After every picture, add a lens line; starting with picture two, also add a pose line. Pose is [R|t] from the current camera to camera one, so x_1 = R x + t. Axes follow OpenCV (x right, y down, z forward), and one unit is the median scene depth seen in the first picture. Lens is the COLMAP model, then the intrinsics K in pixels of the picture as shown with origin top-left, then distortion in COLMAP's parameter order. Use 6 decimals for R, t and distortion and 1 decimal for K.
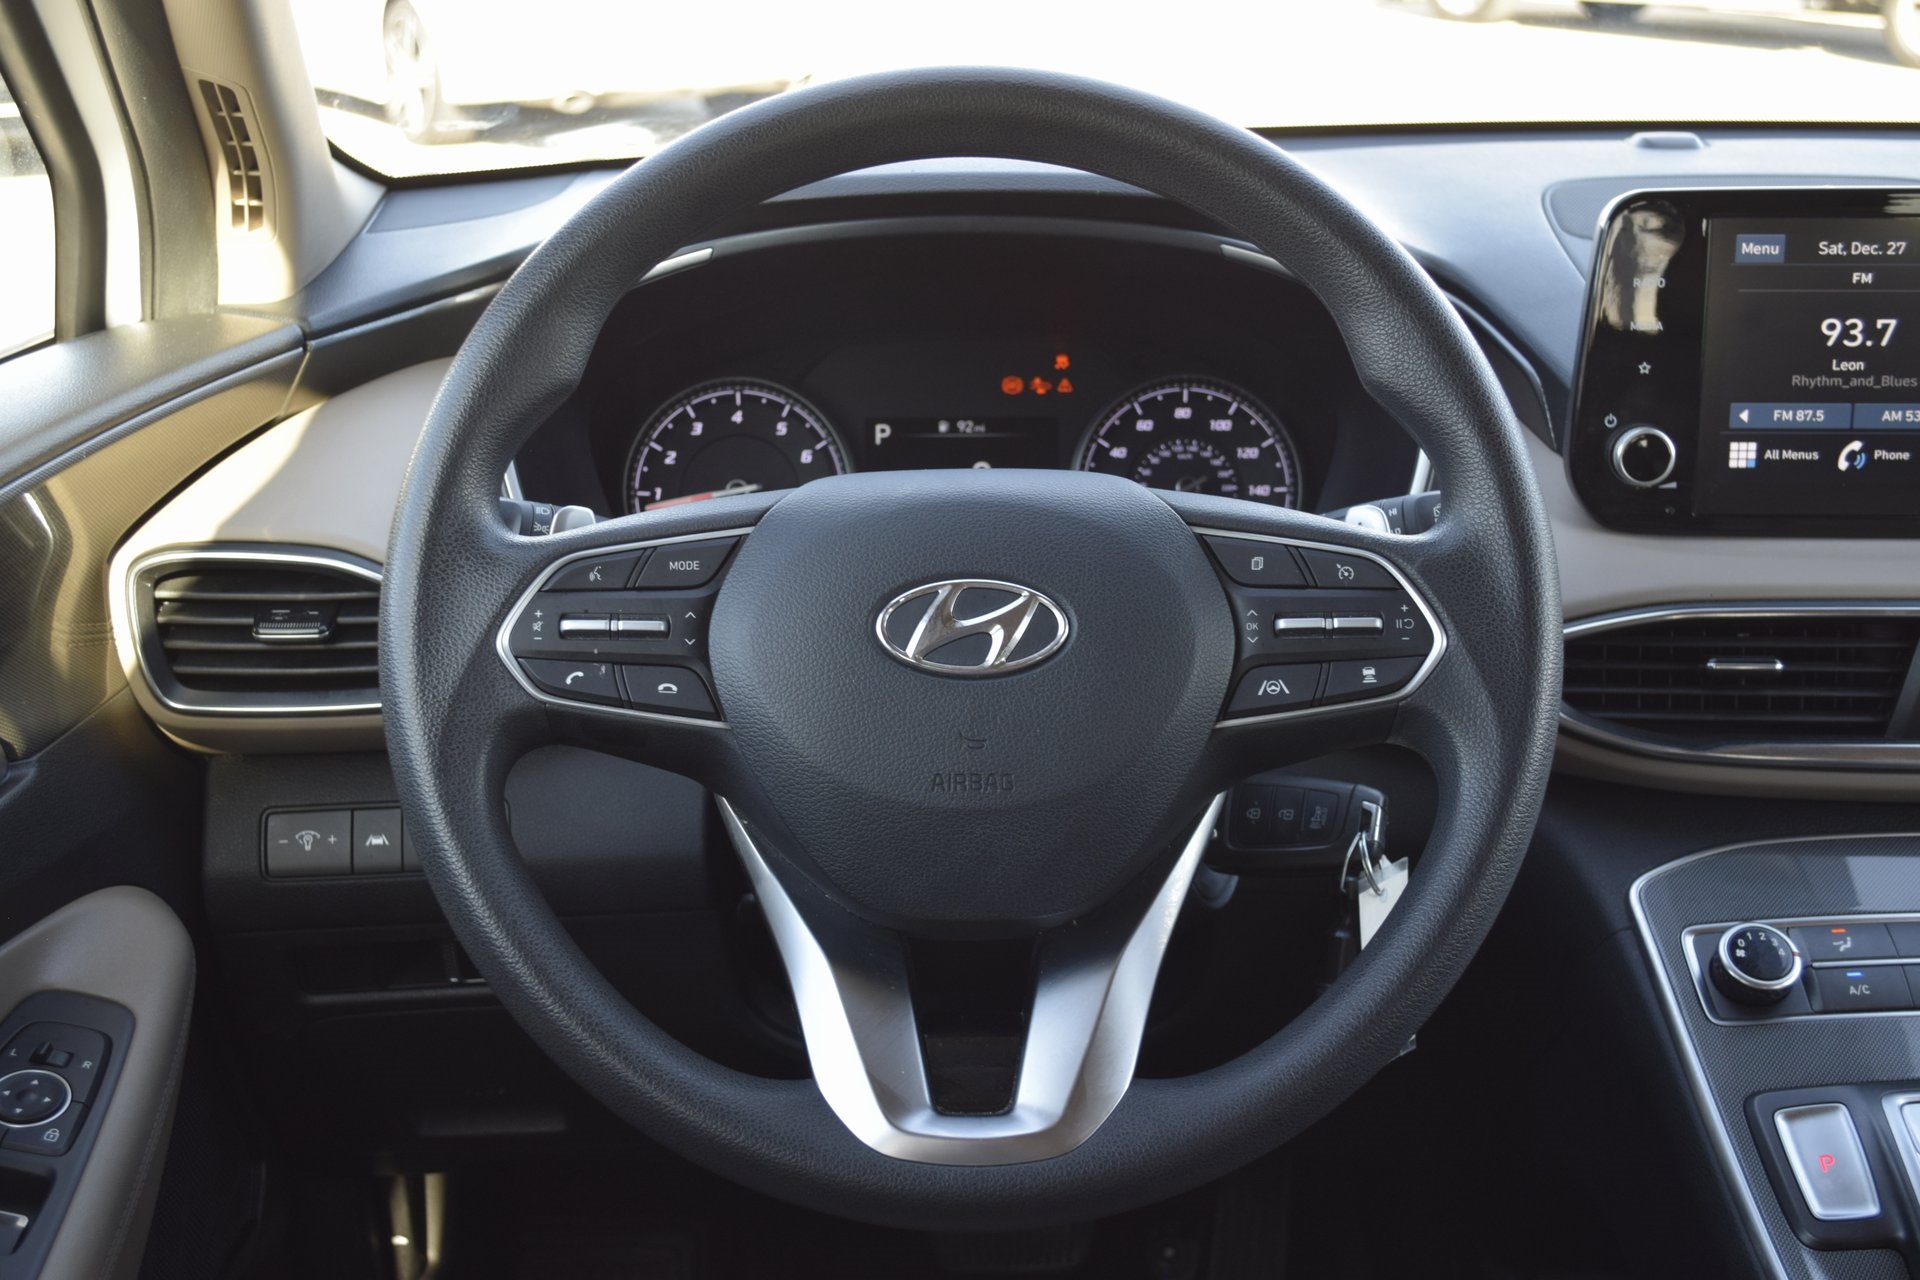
lens RADIAL K [[2296.3, 0, 960.0], [0, 2296.3, 640.0], [0, 0, 1]] dist [-0.029426, -0.009670]
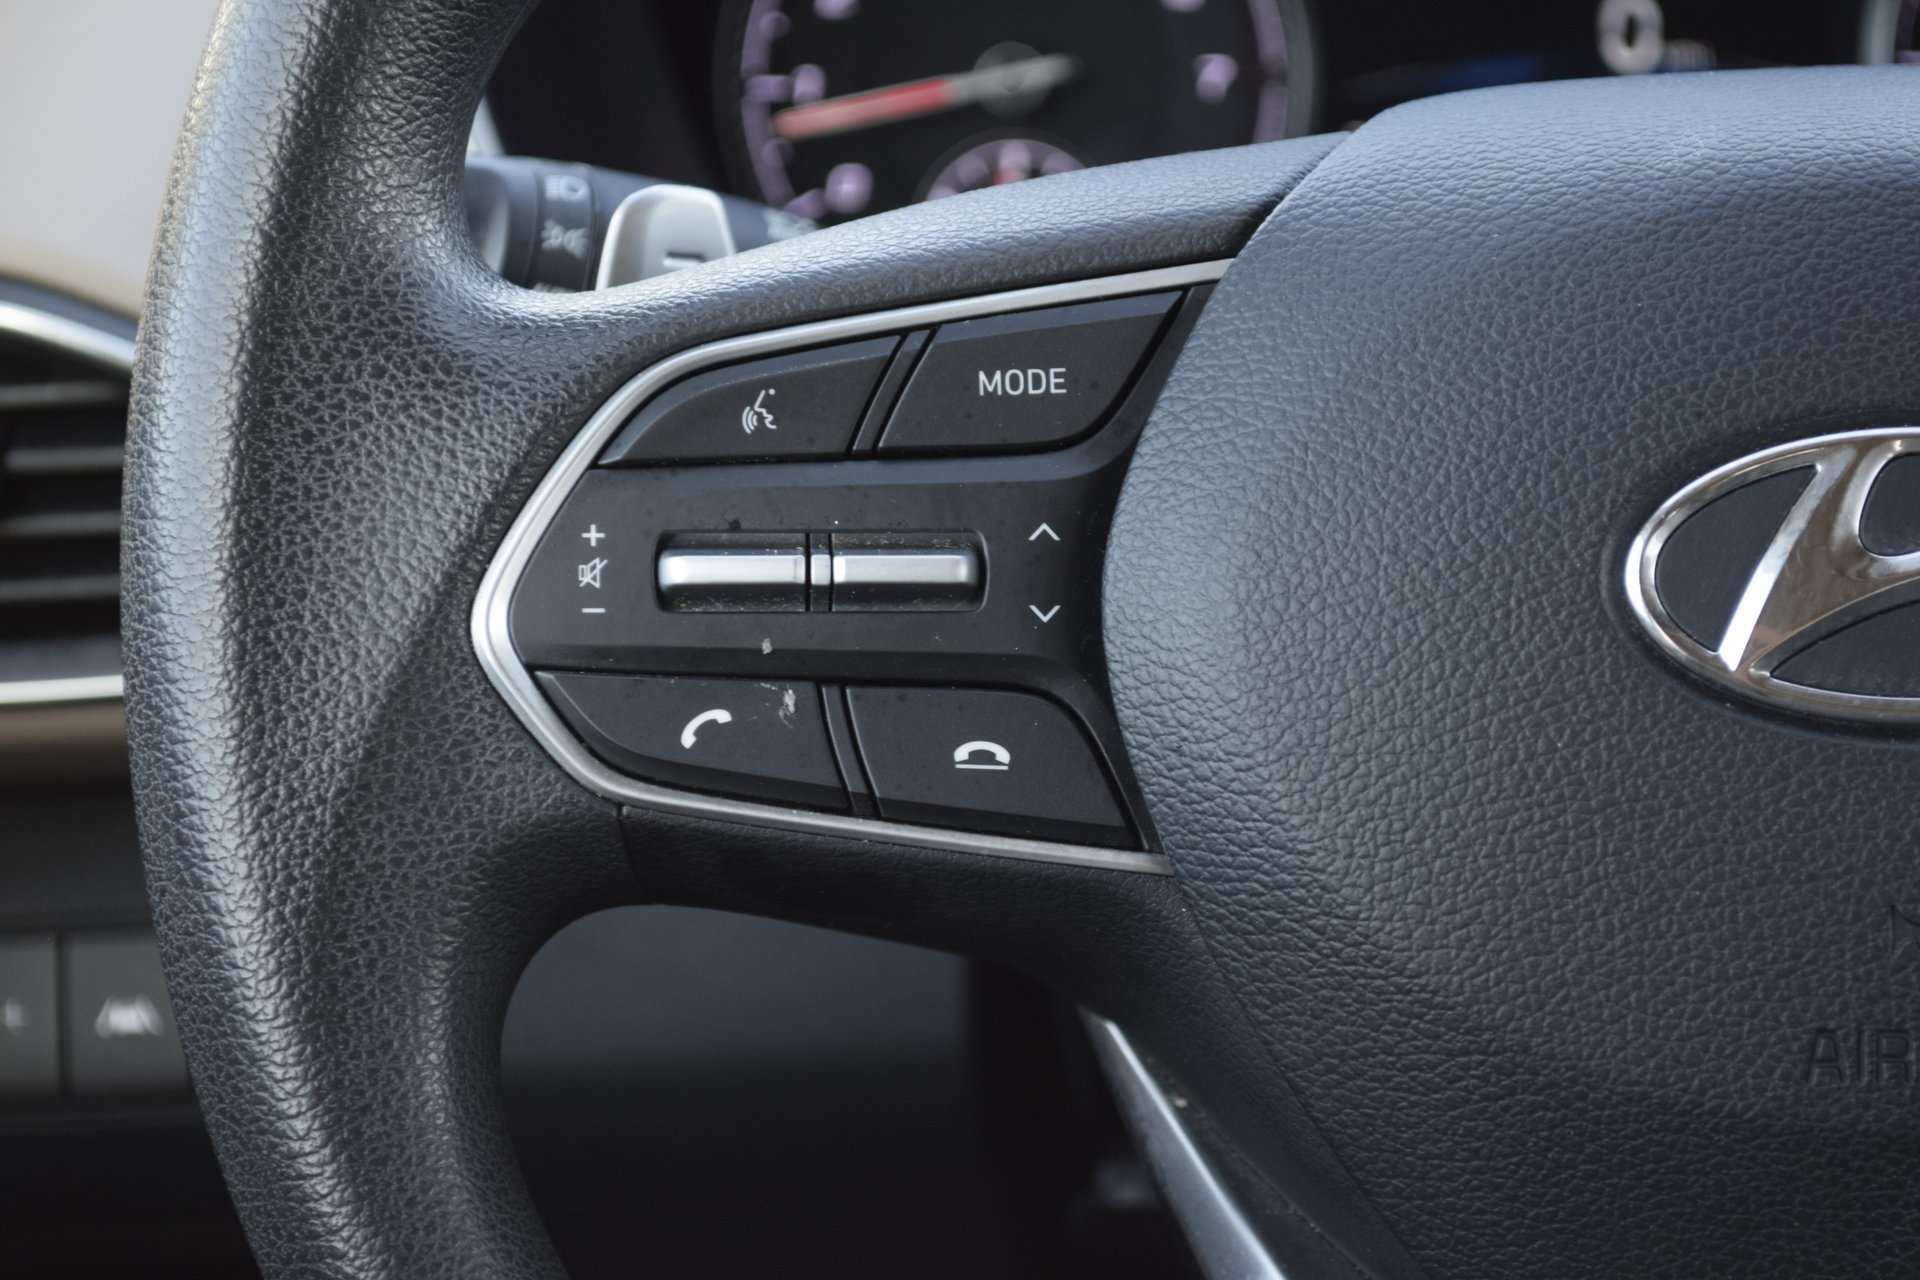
lens RADIAL K [[4310.9, 0, 960.0], [0, 4310.9, 640.0], [0, 0, 1]] dist [-0.032051, 0.035702]
pose [[0.998521, -0.005103, -0.054133, -0.096250], [0.009931, 0.995955, 0.089298, -0.051586], [0.053458, -0.089703, 0.994533, 0.376162]]
